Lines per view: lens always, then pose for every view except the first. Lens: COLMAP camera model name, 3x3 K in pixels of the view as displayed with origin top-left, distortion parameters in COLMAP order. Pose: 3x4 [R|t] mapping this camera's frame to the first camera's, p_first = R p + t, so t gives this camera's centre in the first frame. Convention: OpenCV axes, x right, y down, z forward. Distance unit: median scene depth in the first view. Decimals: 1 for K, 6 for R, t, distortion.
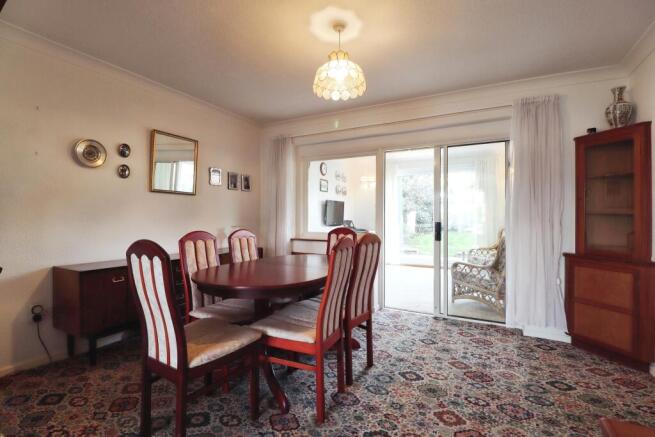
lens RADIAL K [[303.0, 0, 330.2], [0, 303.0, 213.4], [0, 0, 1]] dist [-0.022741, -0.000363]
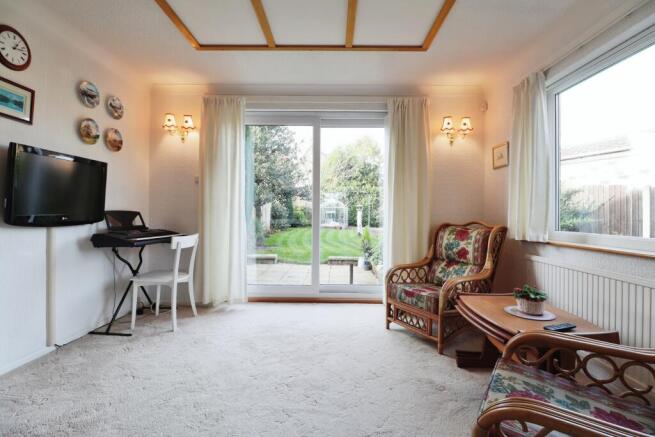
lens RADIAL K [[303.0, 0, 329.8], [0, 303.0, 214.0], [0, 0, 1]] dist [-0.022741, -0.000363]
pose [[0.888652, 0.006395, 0.458538, 0.063575], [-0.014547, 0.999793, 0.014250, 0.008961], [-0.458352, -0.019333, 0.888560, 0.261028]]
